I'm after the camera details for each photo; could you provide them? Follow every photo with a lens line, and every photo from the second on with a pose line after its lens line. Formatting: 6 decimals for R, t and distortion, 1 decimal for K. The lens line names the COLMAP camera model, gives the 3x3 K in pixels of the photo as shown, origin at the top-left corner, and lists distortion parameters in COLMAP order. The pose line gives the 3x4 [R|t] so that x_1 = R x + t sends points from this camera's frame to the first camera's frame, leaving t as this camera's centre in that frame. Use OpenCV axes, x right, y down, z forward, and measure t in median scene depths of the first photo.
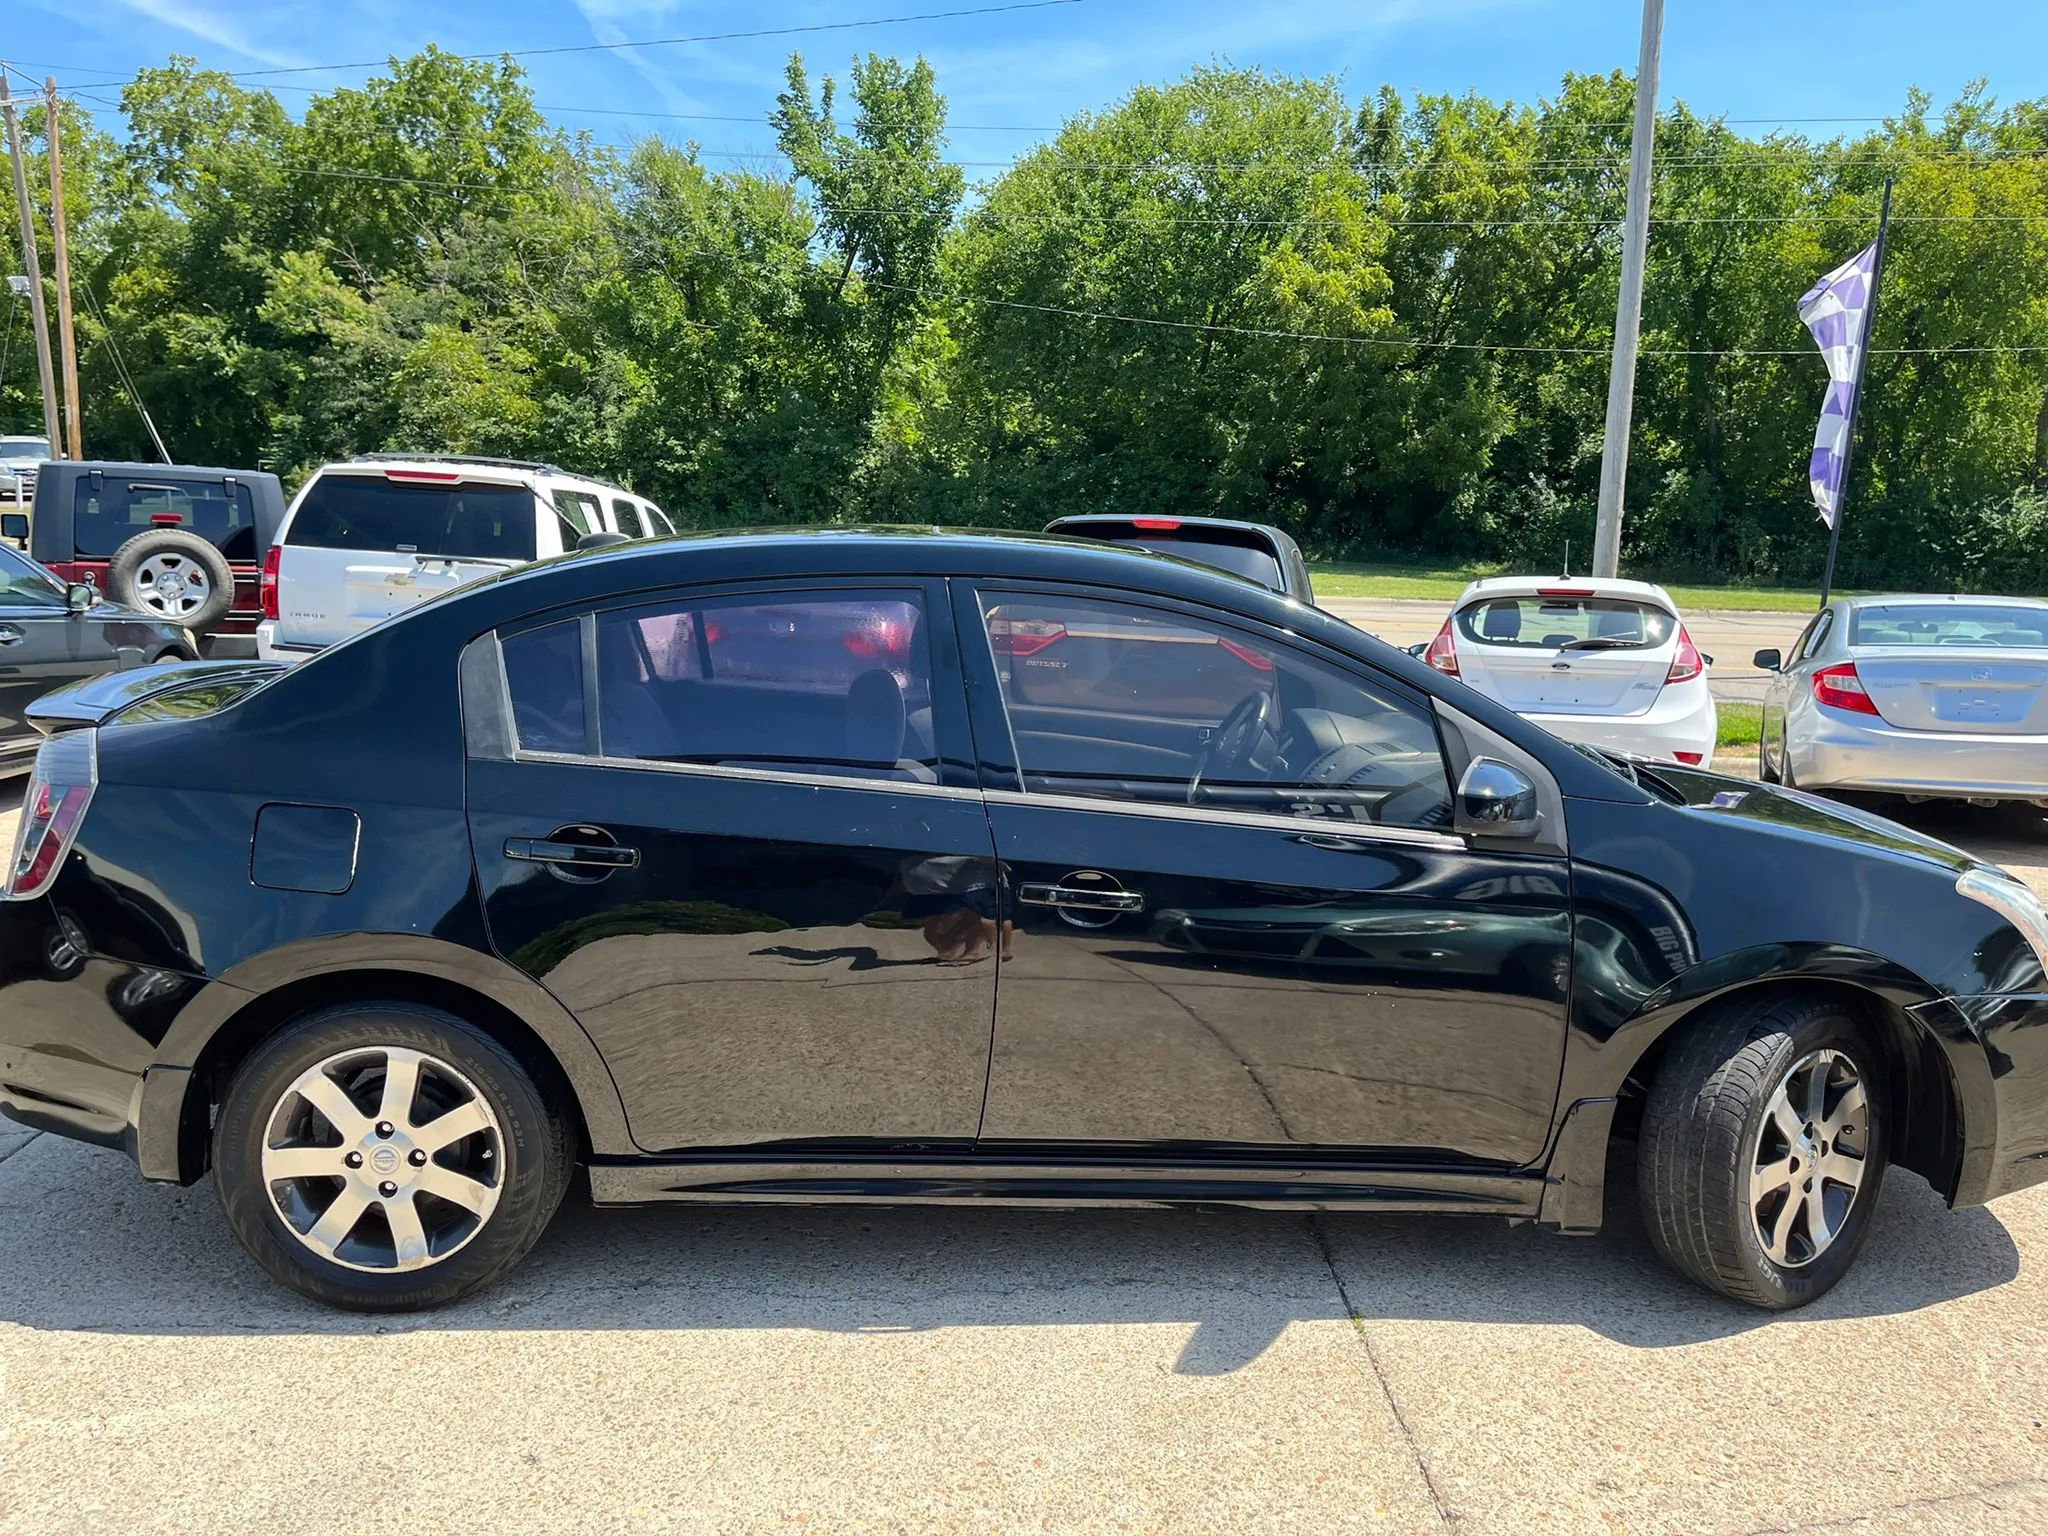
lens RADIAL K [[1548.7, 0, 1025.5], [0, 1548.7, 775.6], [0, 0, 1]] dist [0.081496, -0.112431]
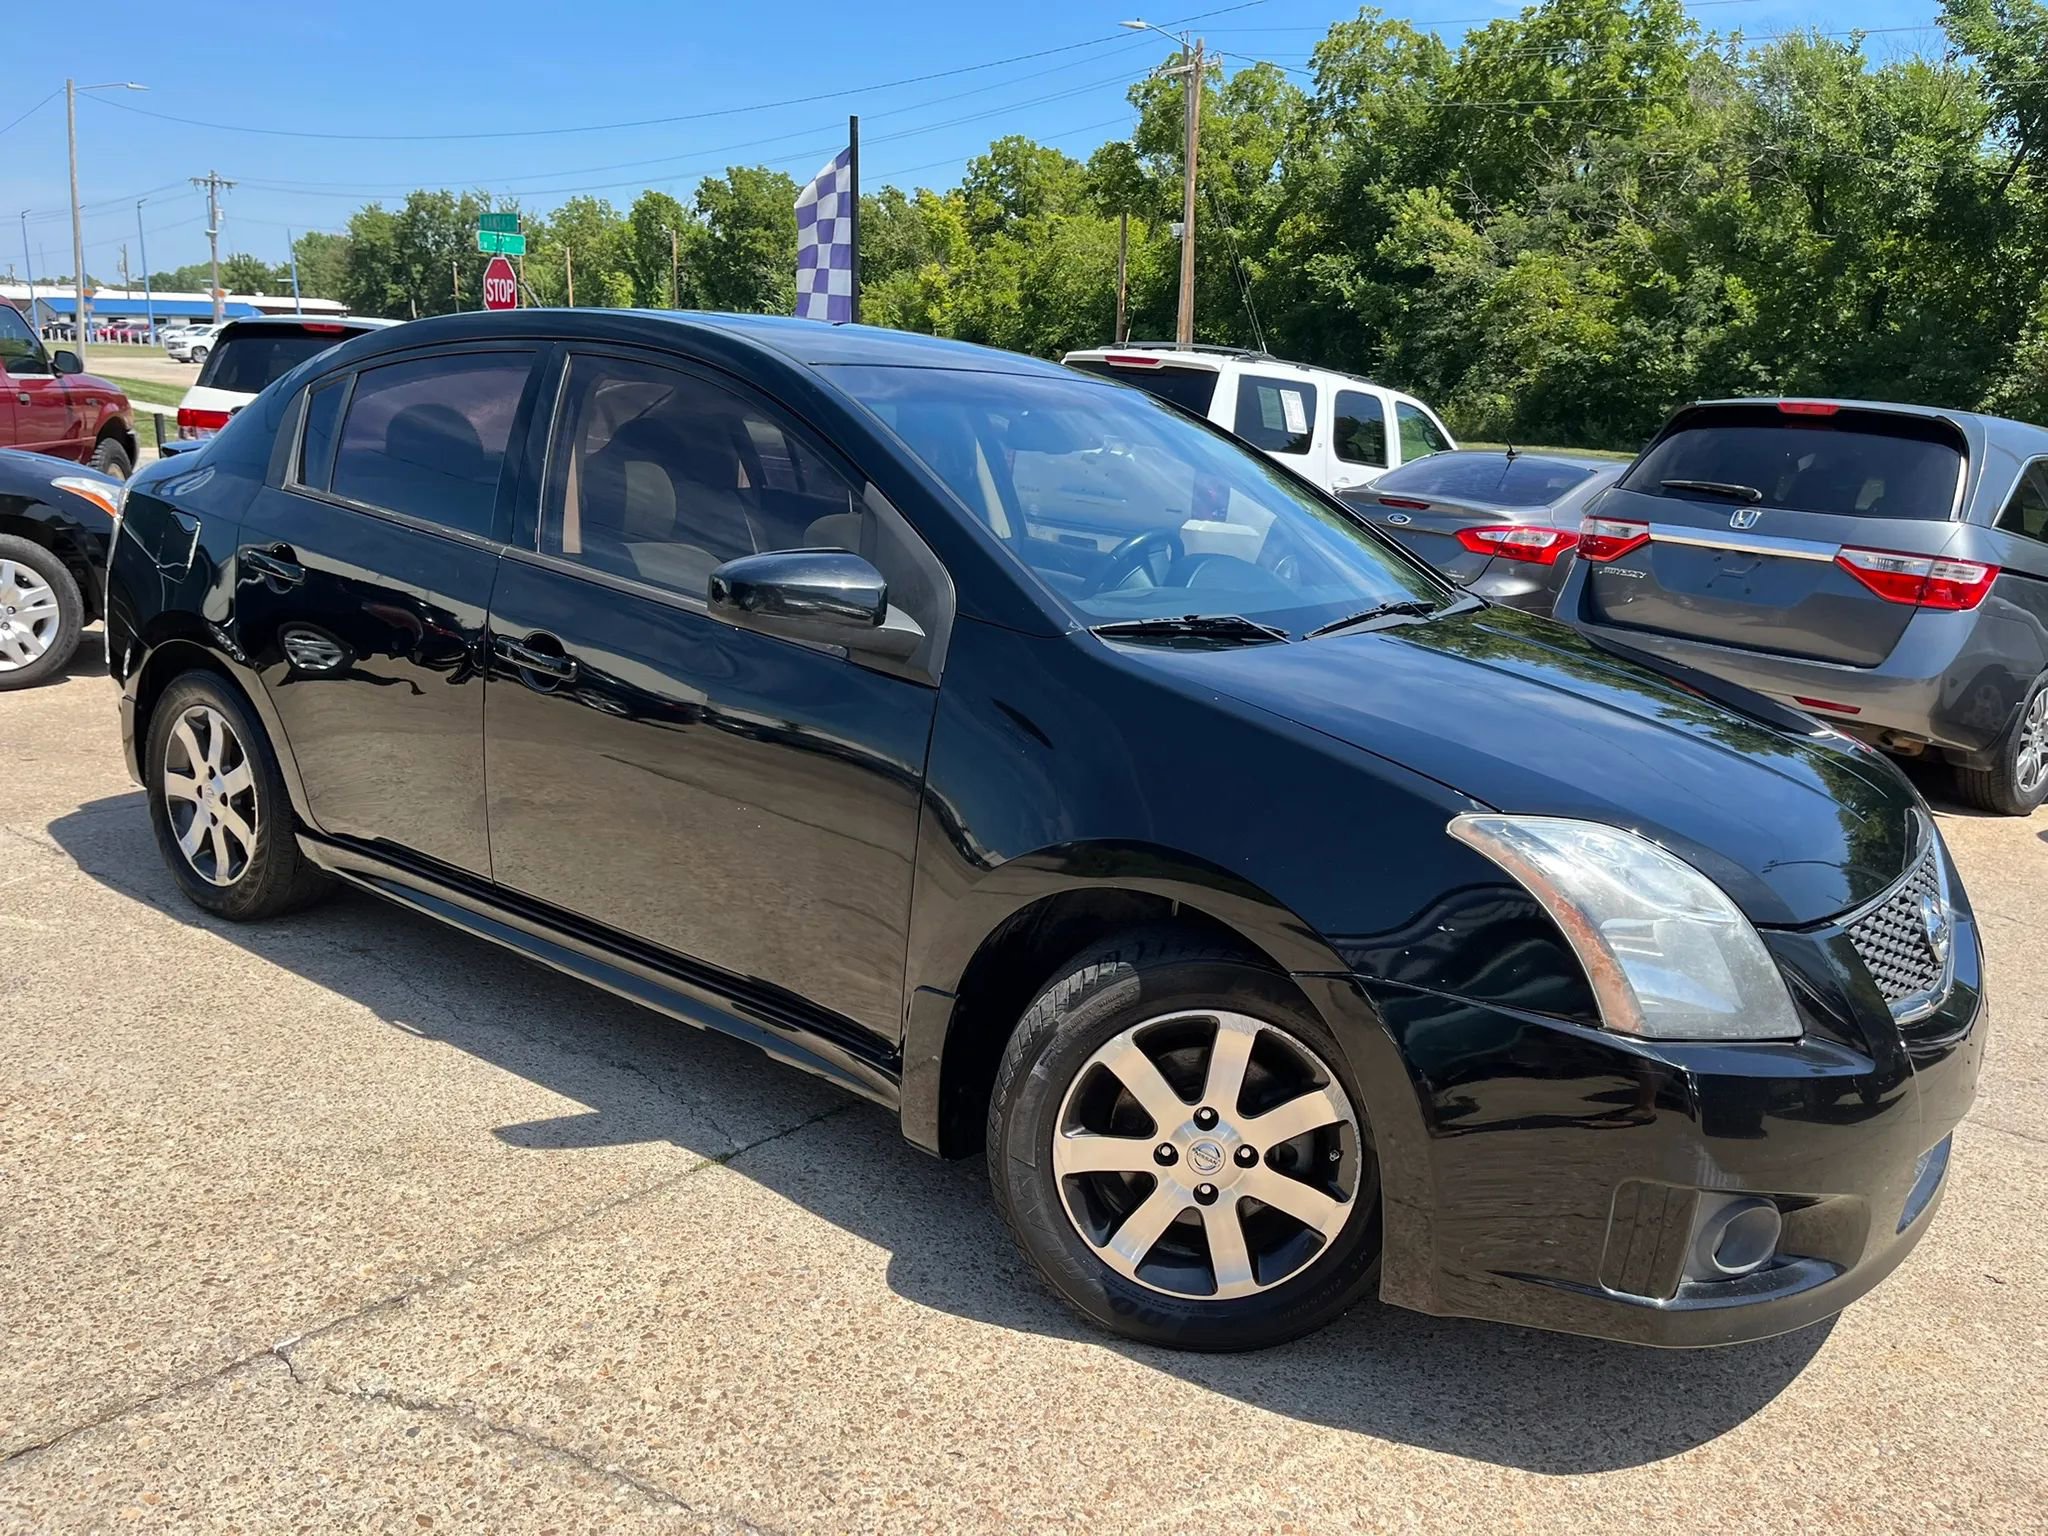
lens RADIAL K [[1548.7, 0, 1044.6], [0, 1548.7, 786.6], [0, 0, 1]] dist [0.081496, -0.112431]
pose [[0.768332, 0.168760, -0.617403, 0.071284], [-0.141722, 0.985527, 0.093014, 0.001545], [0.624164, 0.016034, 0.781129, 0.032436]]
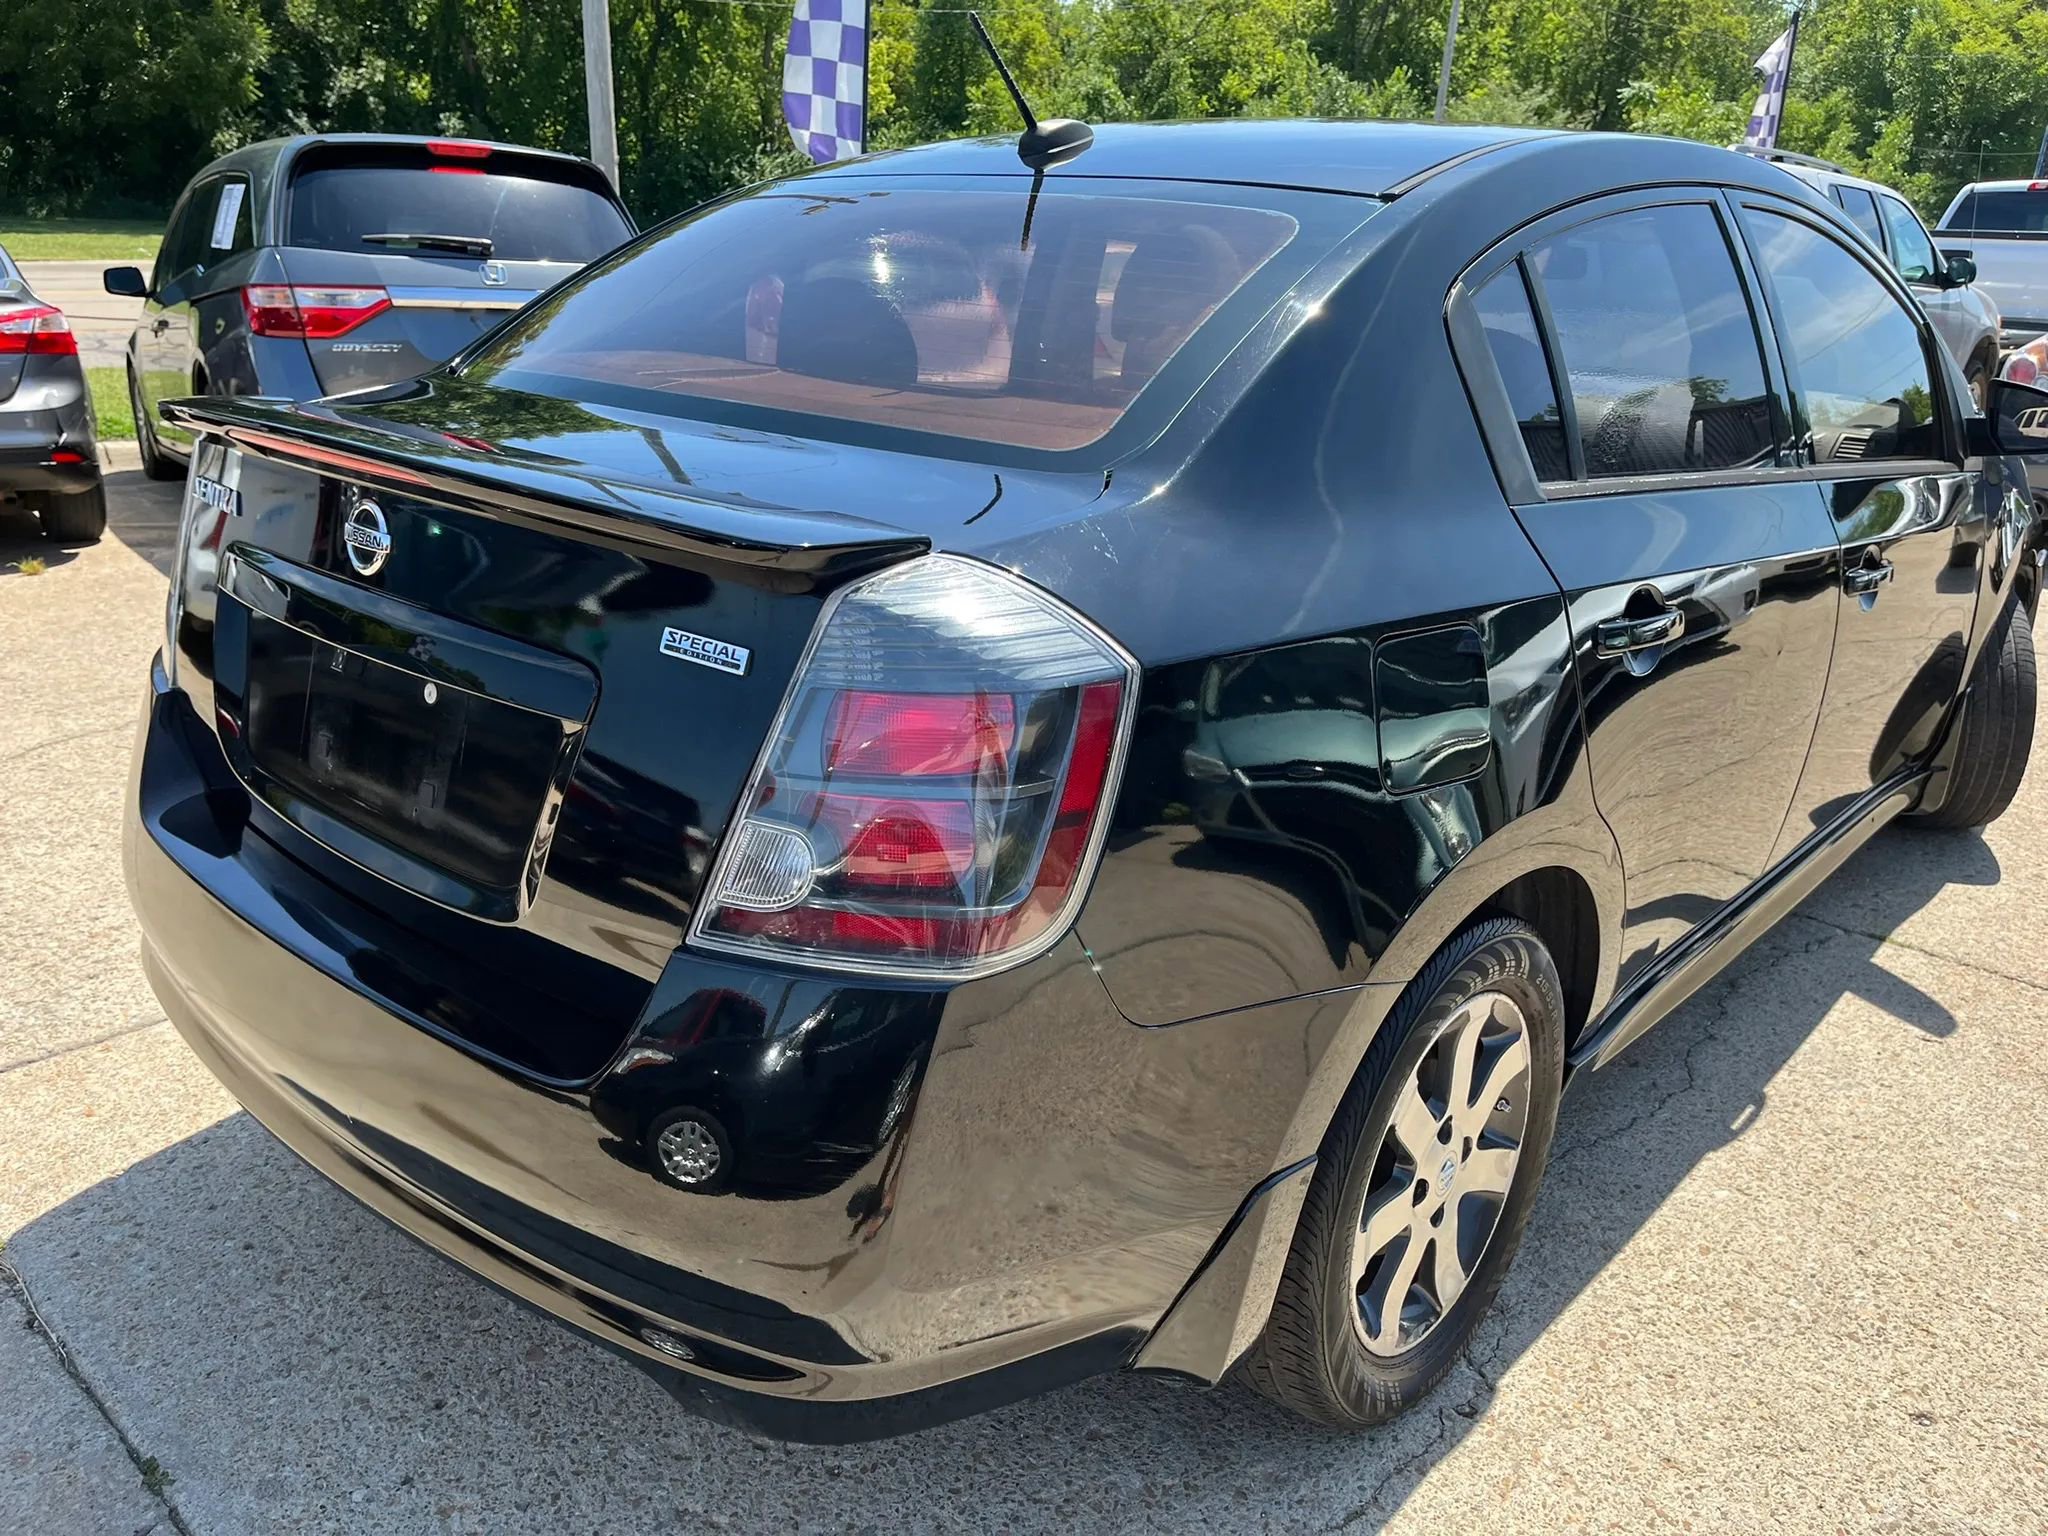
lens RADIAL K [[1548.7, 0, 1012.5], [0, 1548.7, 795.8], [0, 0, 1]] dist [0.081496, -0.112431]
pose [[0.708346, -0.249159, 0.660429, -0.070300], [0.102449, 0.962012, 0.253056, -0.005802], [-0.698392, -0.111591, 0.706963, 0.054209]]
